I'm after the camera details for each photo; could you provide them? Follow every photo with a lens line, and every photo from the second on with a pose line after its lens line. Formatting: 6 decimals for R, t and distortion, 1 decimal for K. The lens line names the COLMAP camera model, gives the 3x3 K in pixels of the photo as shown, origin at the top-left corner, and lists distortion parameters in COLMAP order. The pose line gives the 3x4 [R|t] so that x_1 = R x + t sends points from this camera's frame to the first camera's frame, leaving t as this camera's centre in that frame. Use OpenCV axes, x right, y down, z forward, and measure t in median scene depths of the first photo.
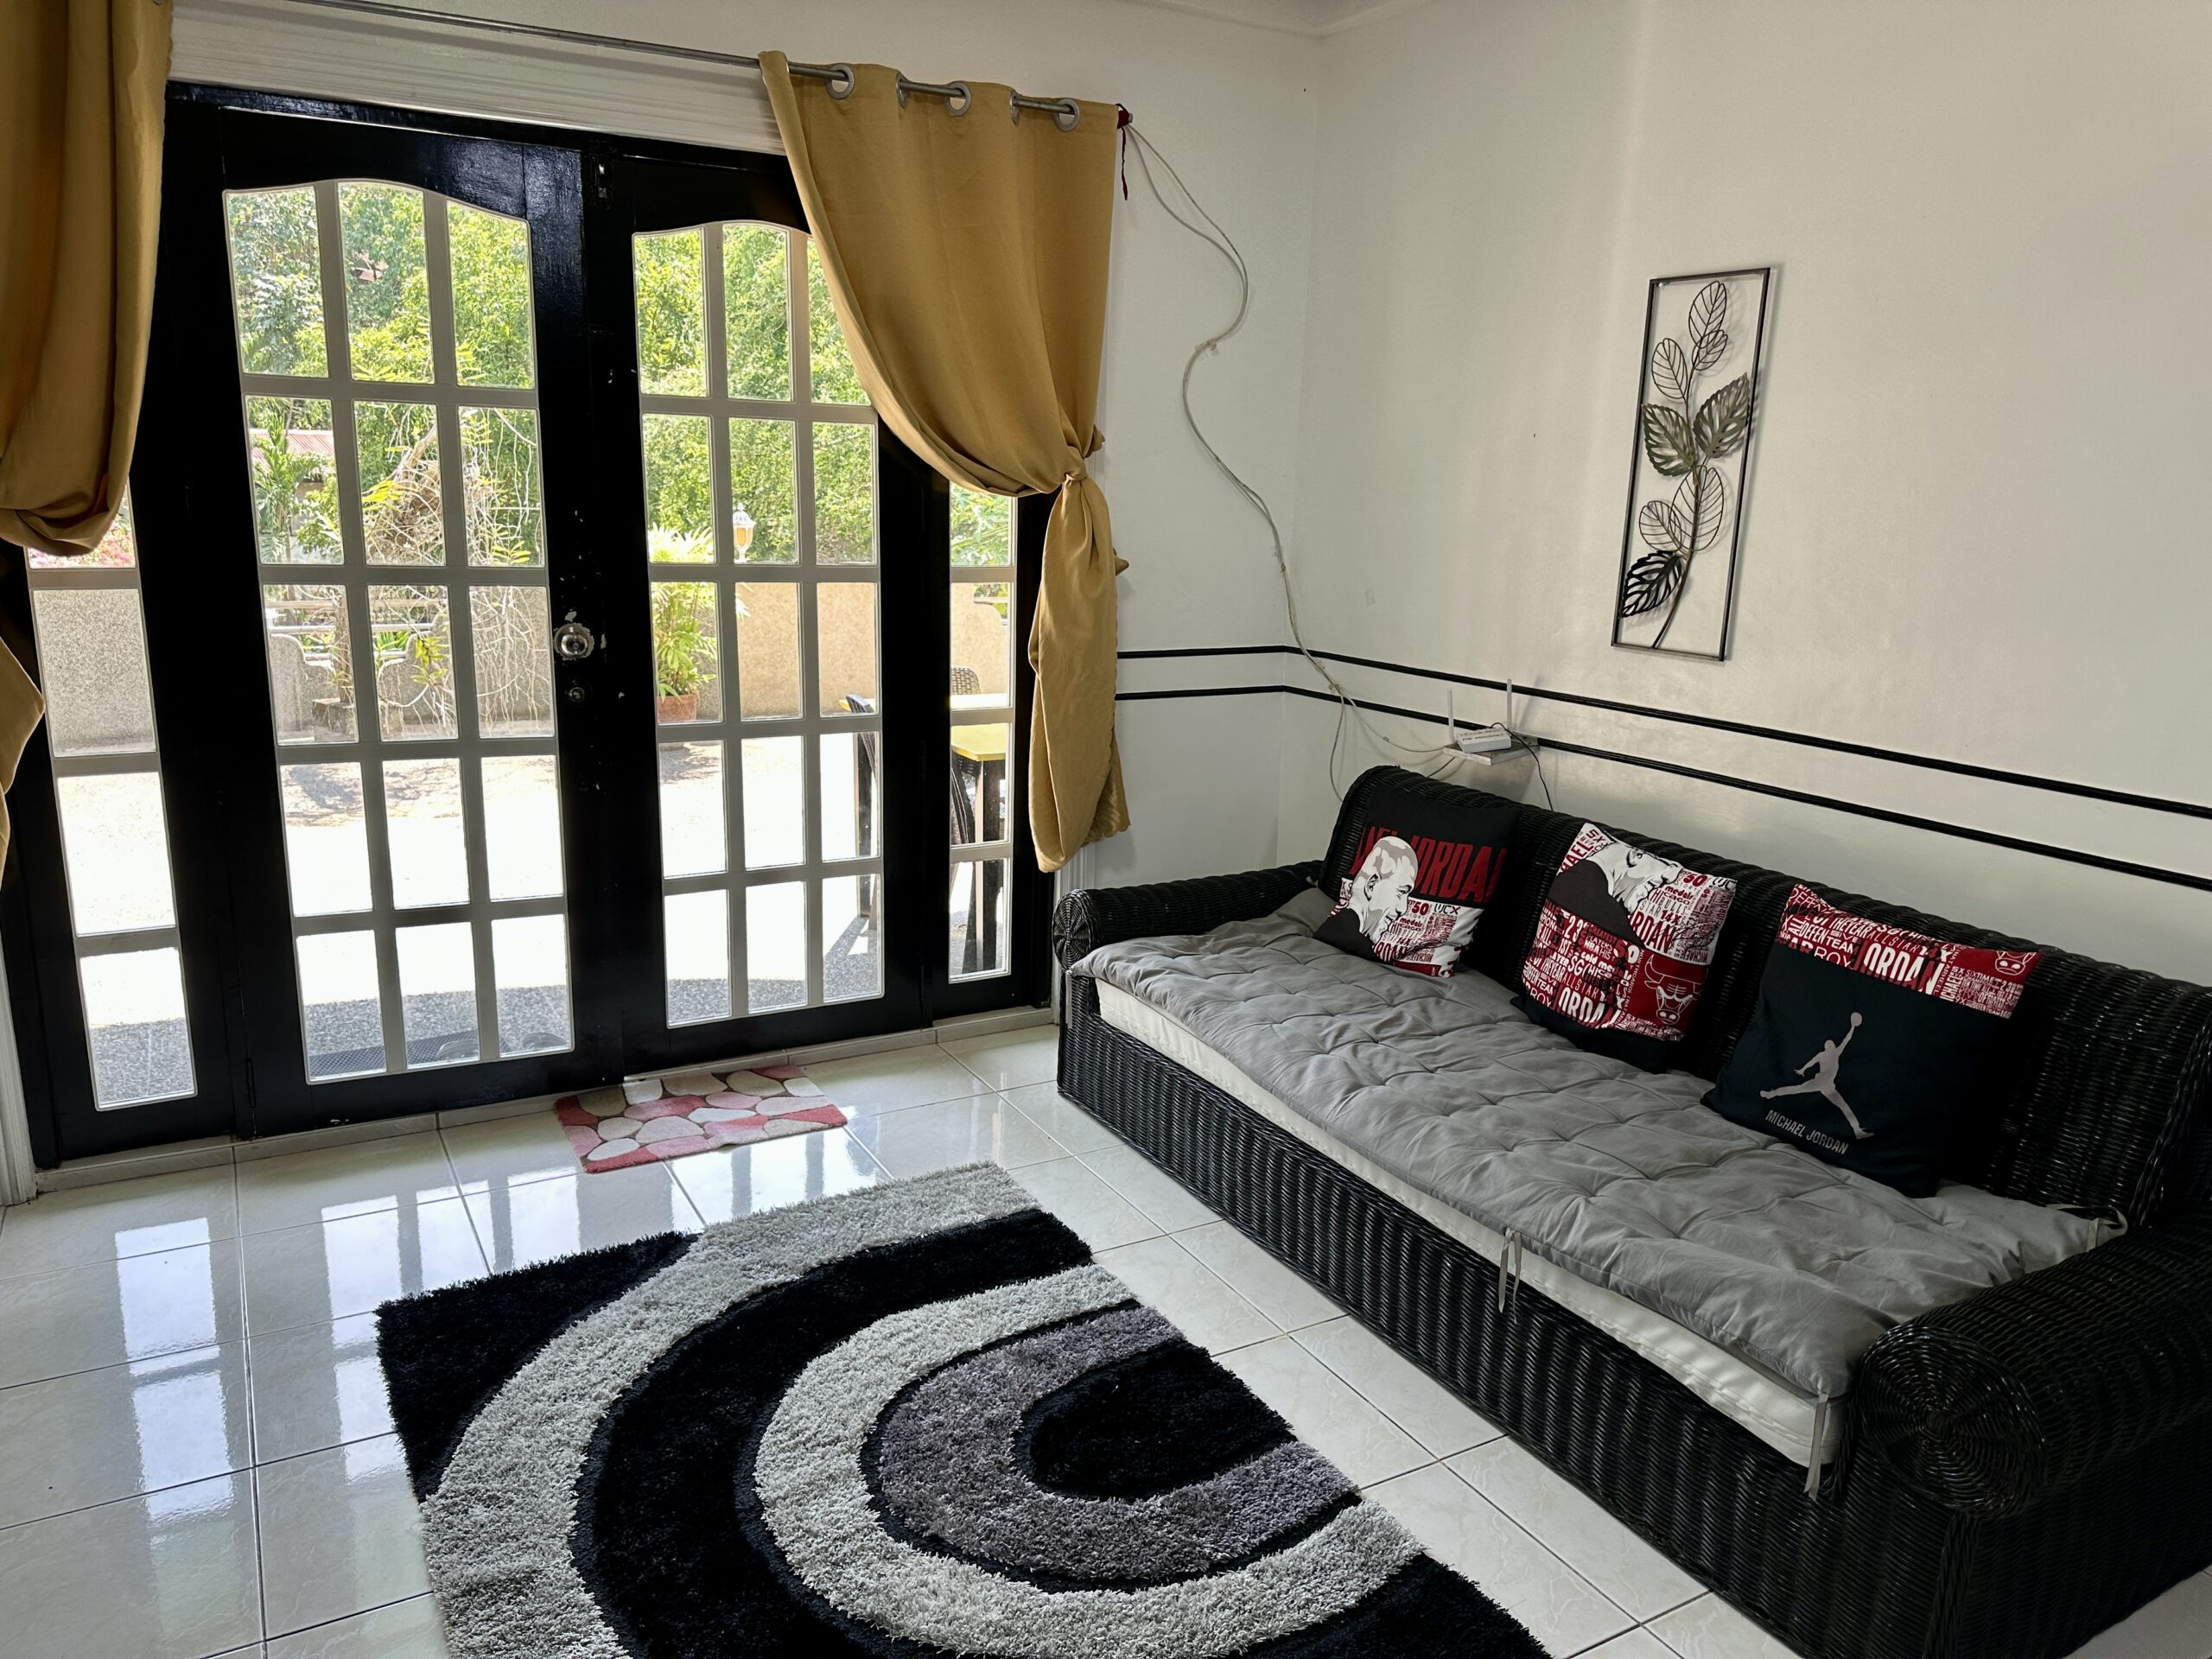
lens RADIAL K [[1551.6, 0, 1095.0], [0, 1551.6, 826.4], [0, 0, 1]] dist [0.091872, -0.121175]
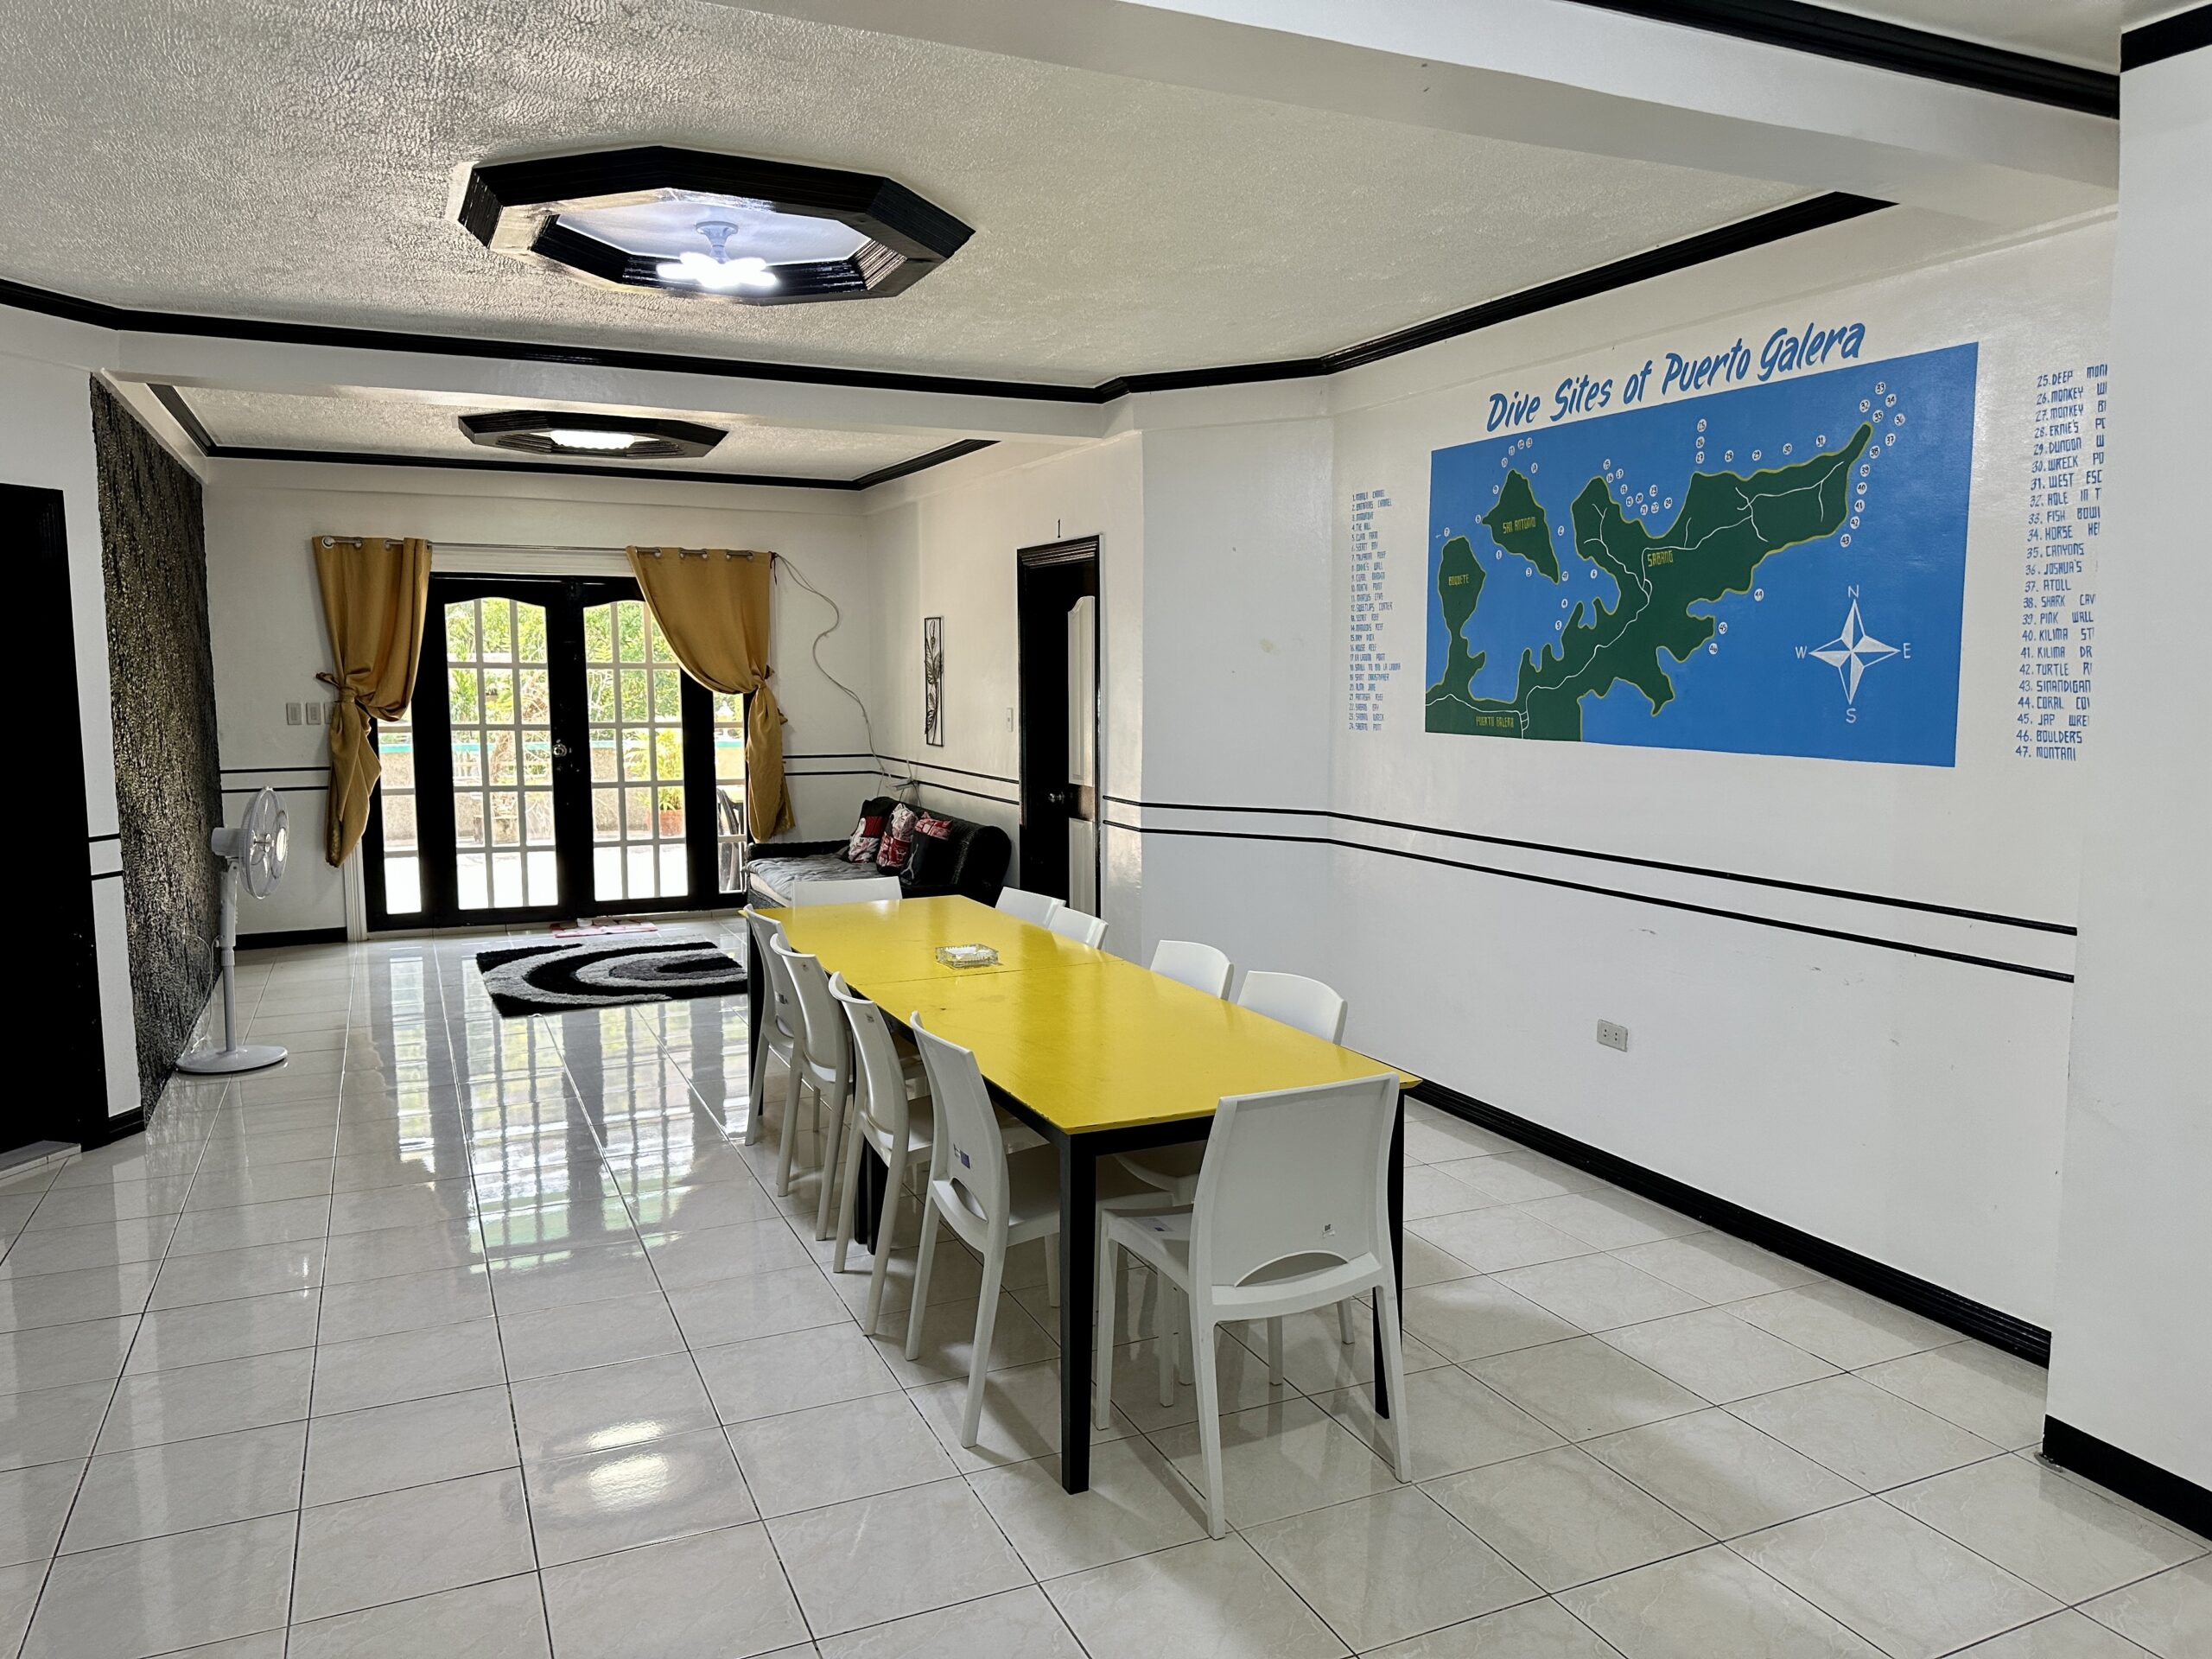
lens RADIAL K [[1551.6, 0, 1095.0], [0, 1551.6, 826.4], [0, 0, 1]] dist [0.091872, -0.121175]
pose [[0.995618, -0.018518, -0.091658, 0.856771], [0.007195, 0.992460, -0.122360, 0.359195], [0.093233, 0.121164, 0.988244, -1.621403]]
